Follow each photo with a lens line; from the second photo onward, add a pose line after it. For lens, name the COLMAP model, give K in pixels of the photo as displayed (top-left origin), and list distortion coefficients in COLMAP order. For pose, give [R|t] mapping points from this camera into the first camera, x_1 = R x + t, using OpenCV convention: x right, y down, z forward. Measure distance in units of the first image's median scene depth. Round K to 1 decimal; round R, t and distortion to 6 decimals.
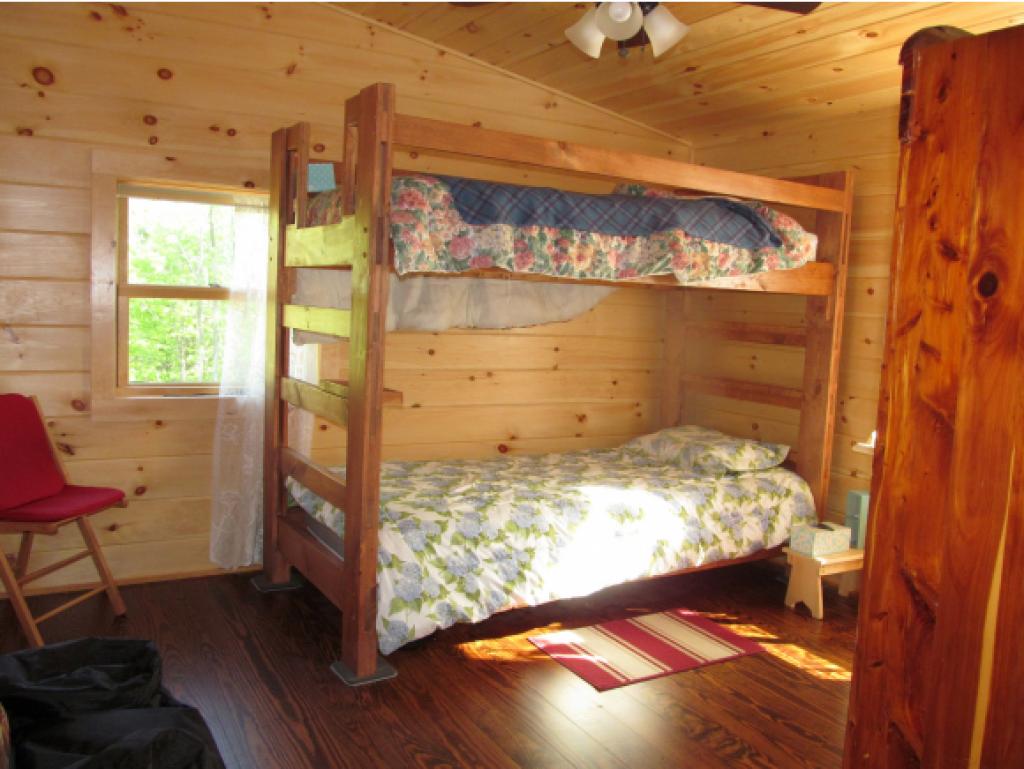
lens RADIAL K [[854.1, 0, 512.2], [0, 854.1, 384.3], [0, 0, 1]] dist [-0.058203, 0.019019]
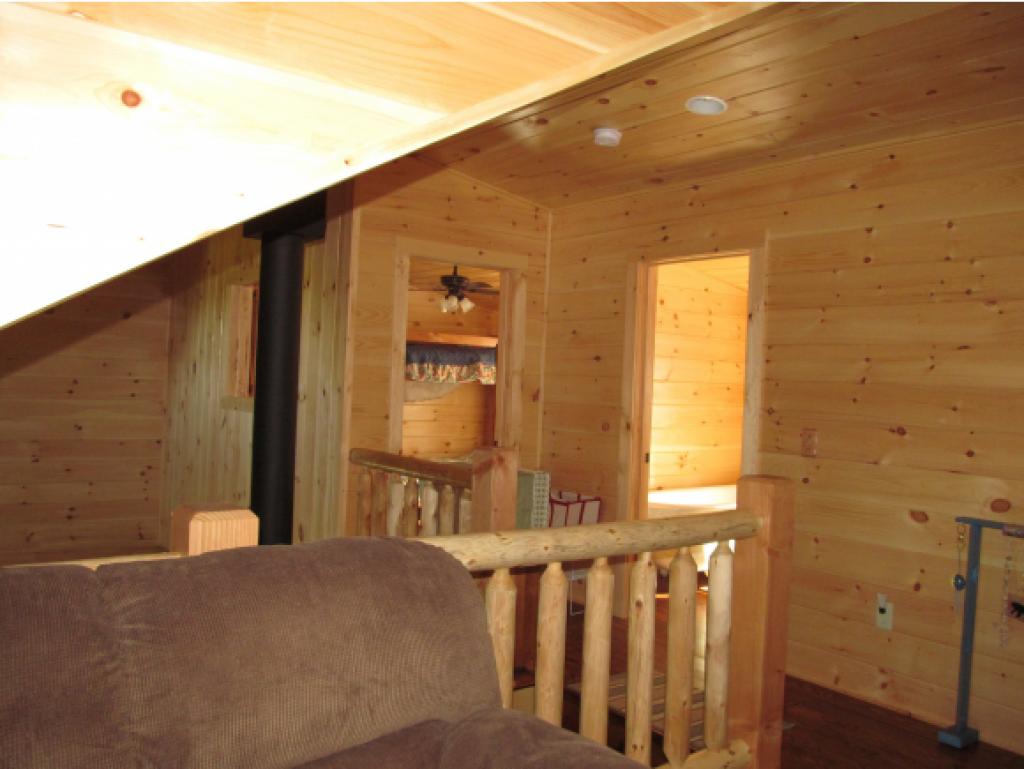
lens RADIAL K [[854.1, 0, 512.4], [0, 854.1, 384.1], [0, 0, 1]] dist [-0.058203, 0.019019]
pose [[0.991332, -0.003171, 0.131341, -0.056352], [0.015710, 0.995397, -0.094540, 0.142389], [-0.130436, 0.095784, 0.986819, -1.698883]]
